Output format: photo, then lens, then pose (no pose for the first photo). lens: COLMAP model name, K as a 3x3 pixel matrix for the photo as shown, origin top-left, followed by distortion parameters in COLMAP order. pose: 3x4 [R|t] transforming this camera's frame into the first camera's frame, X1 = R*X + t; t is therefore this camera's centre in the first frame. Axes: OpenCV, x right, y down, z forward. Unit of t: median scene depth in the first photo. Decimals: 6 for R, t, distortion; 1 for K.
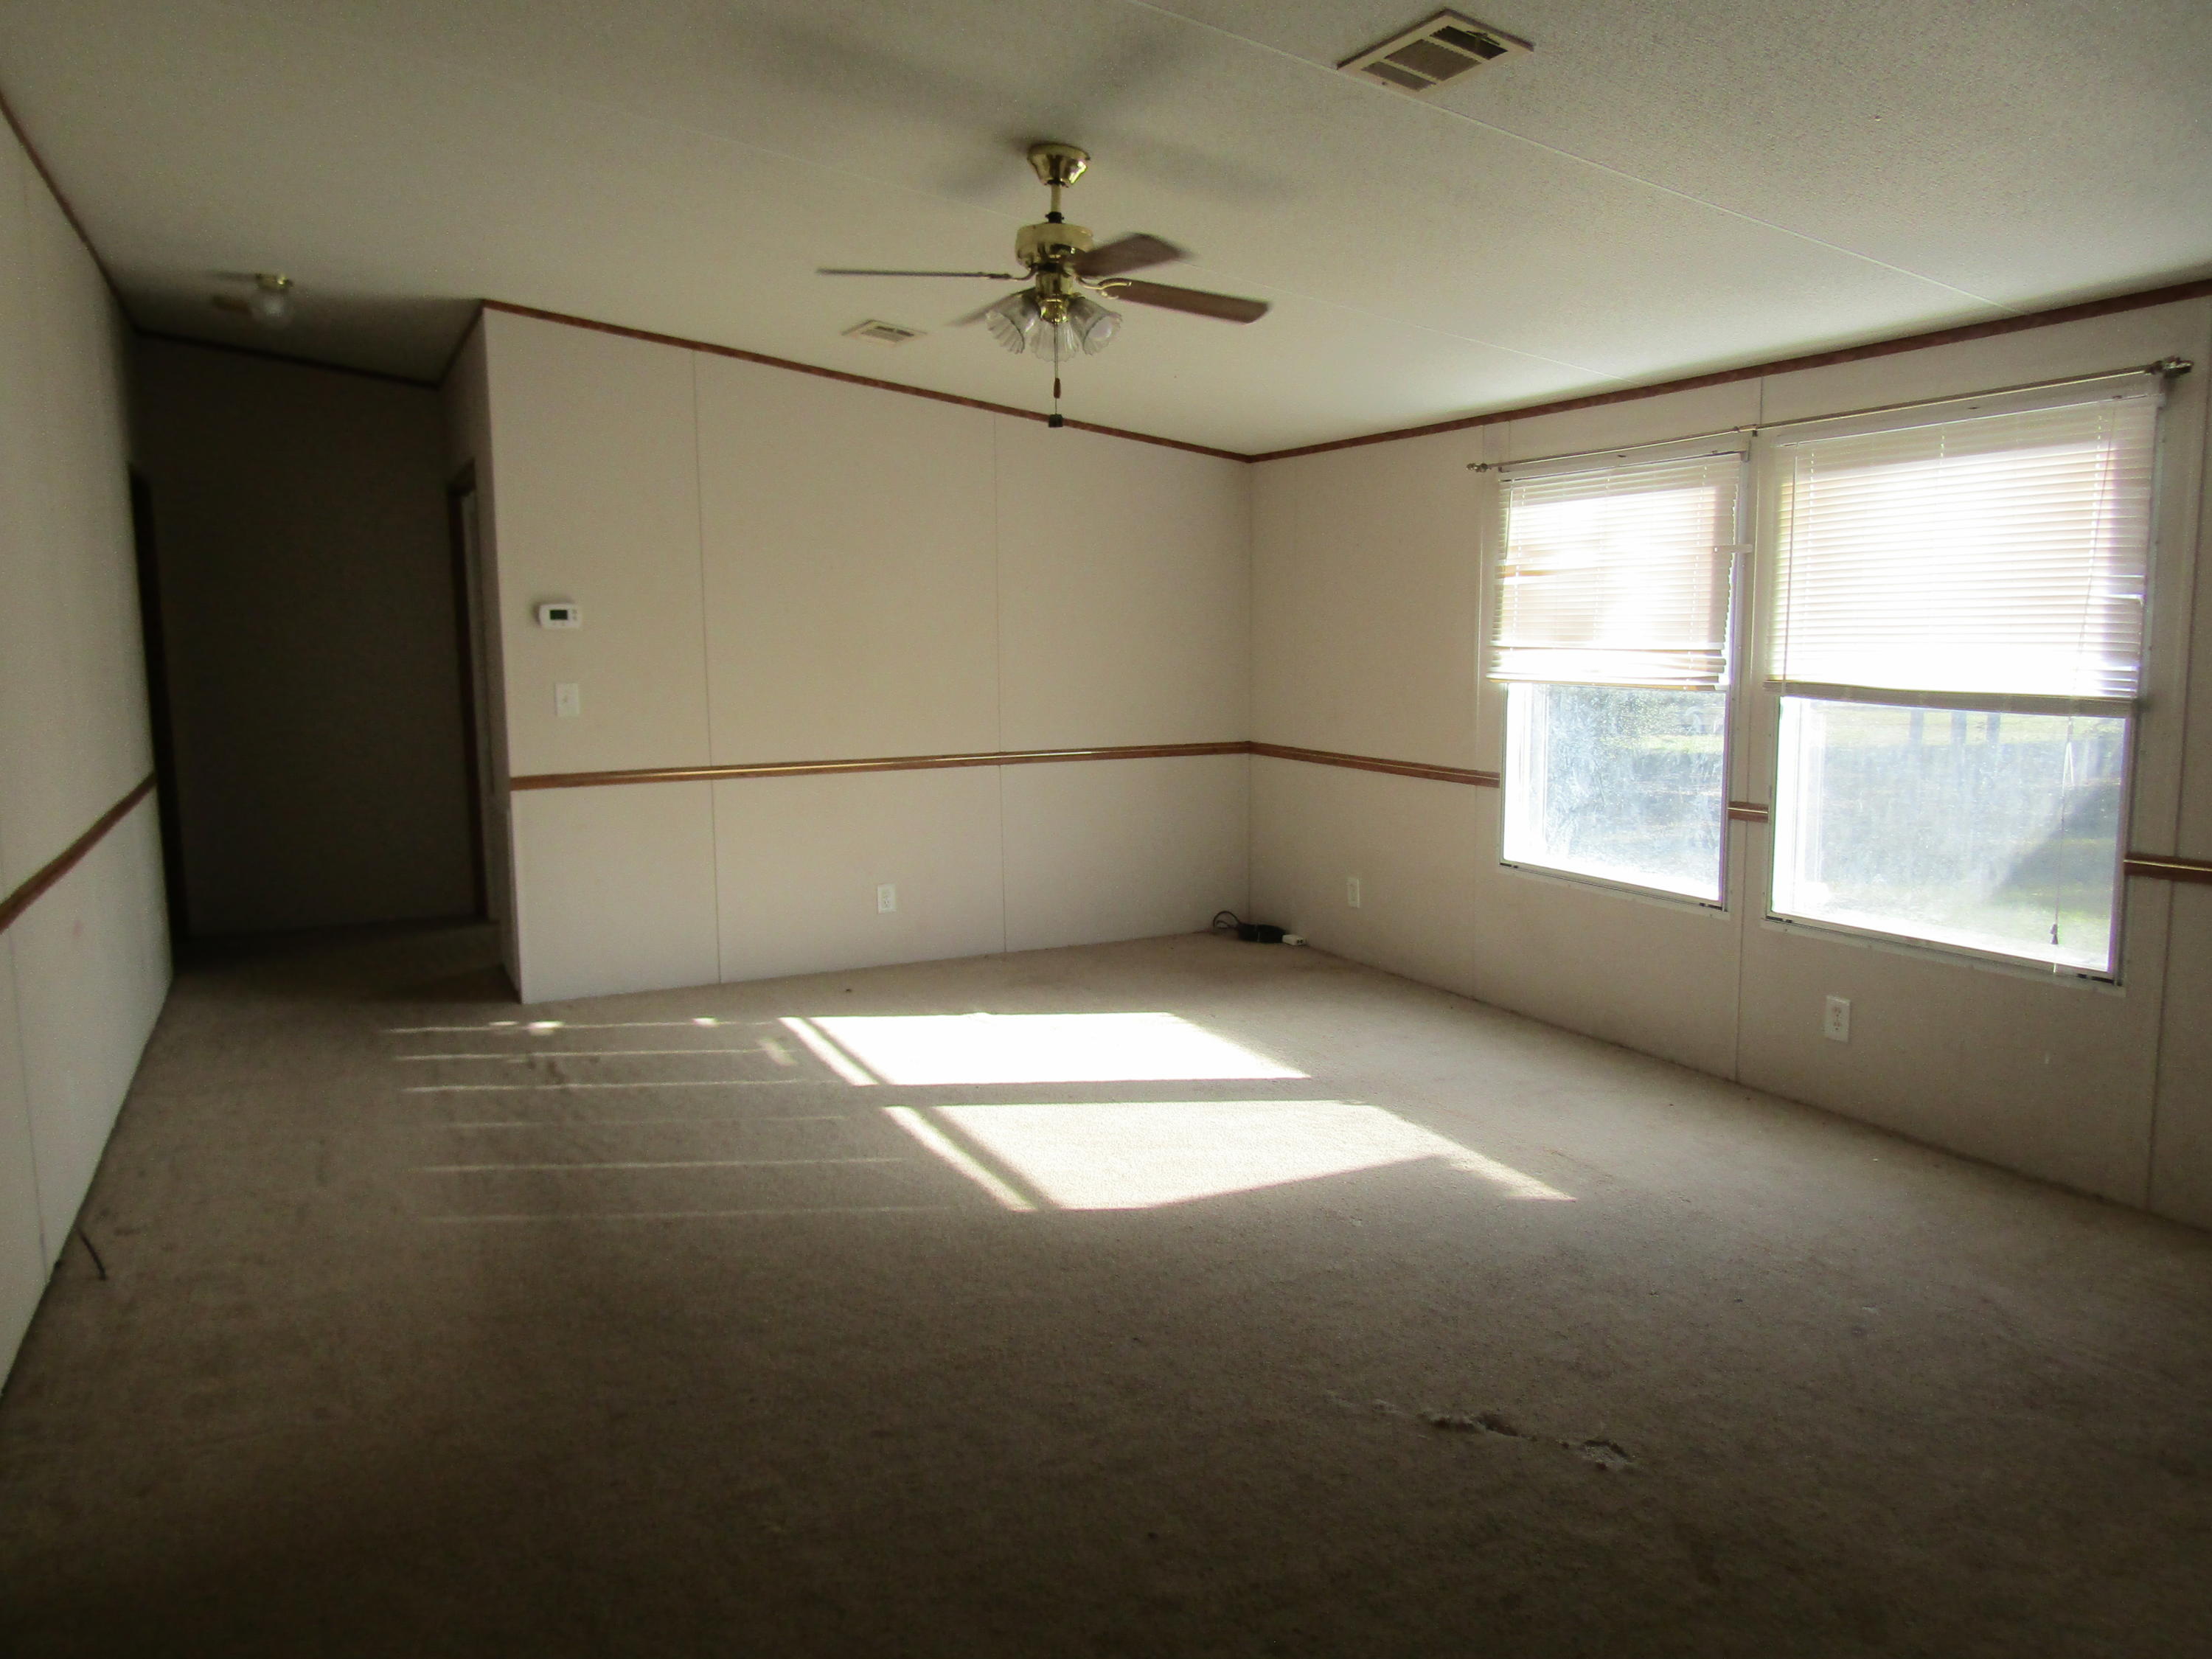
lens RADIAL K [[1565.0, 0, 1122.3], [0, 1565.0, 848.2], [0, 0, 1]] dist [-0.018017, 0.006529]
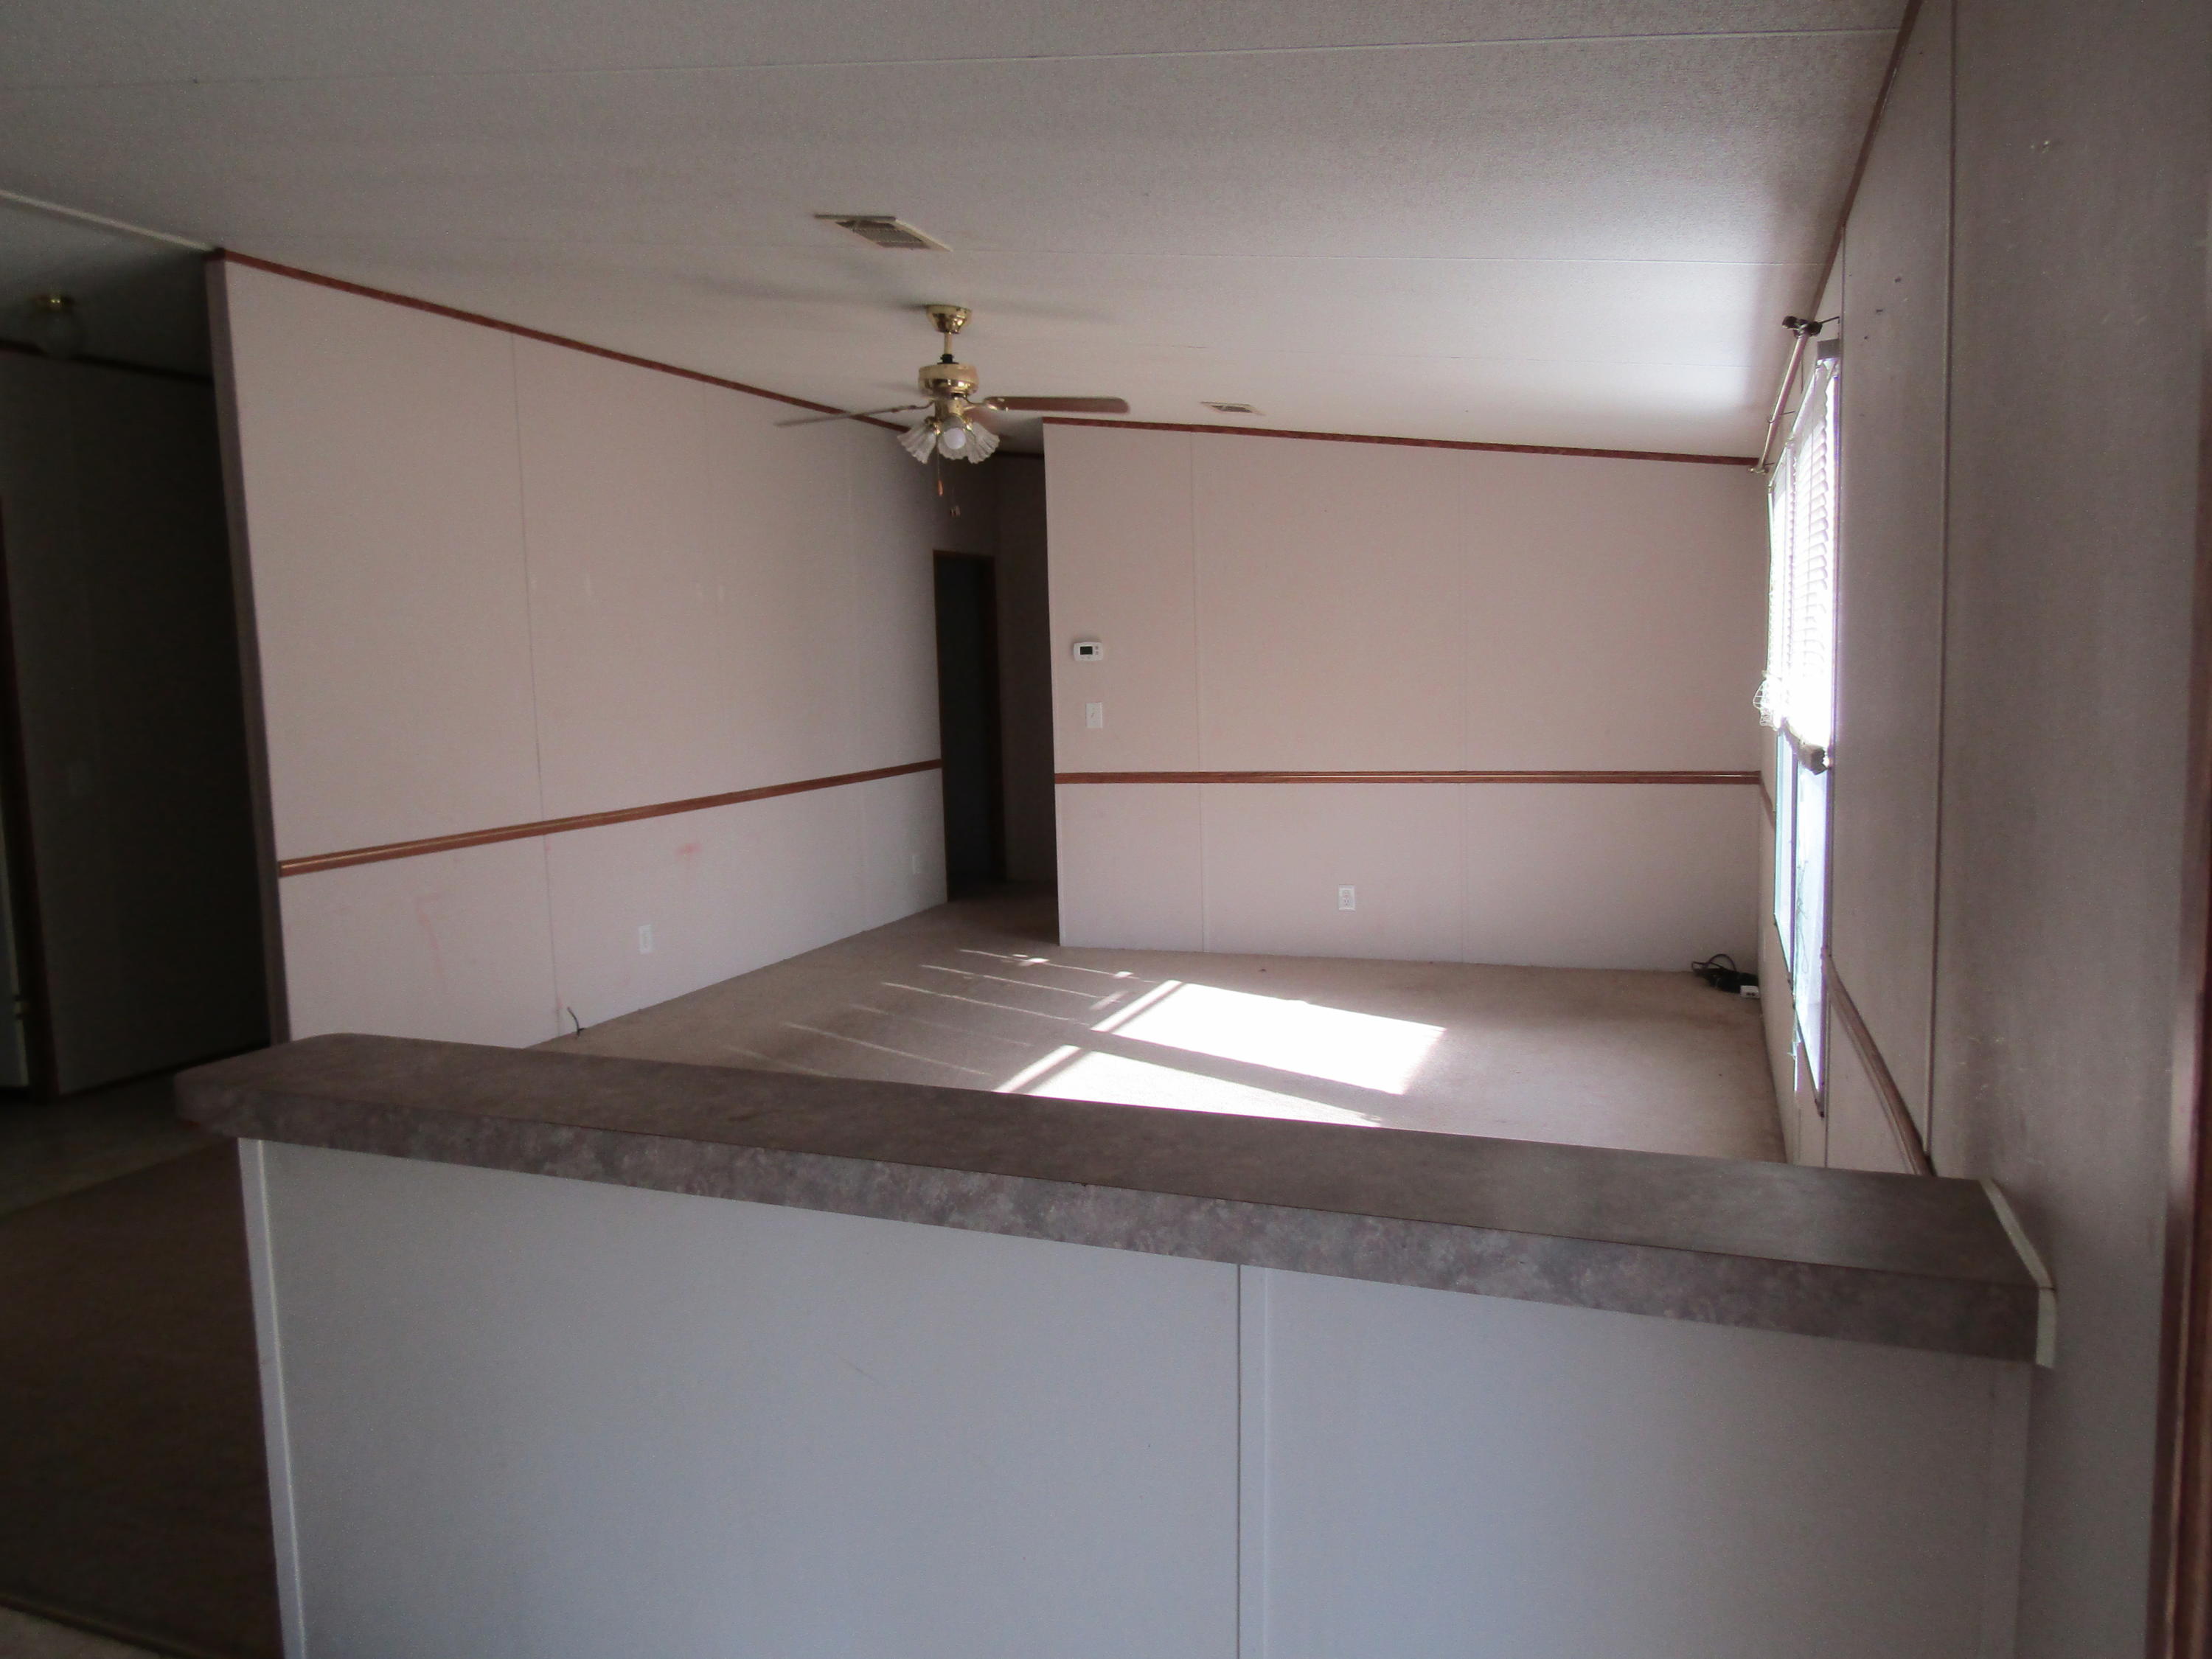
lens RADIAL K [[1565.0, 0, 1092.0], [0, 1565.0, 812.6], [0, 0, 1]] dist [-0.018017, 0.006529]
pose [[0.667295, 0.059274, -0.742431, 0.624239], [-0.081667, 0.996641, 0.006167, -0.022875], [0.740302, 0.056517, 0.669894, 0.135190]]
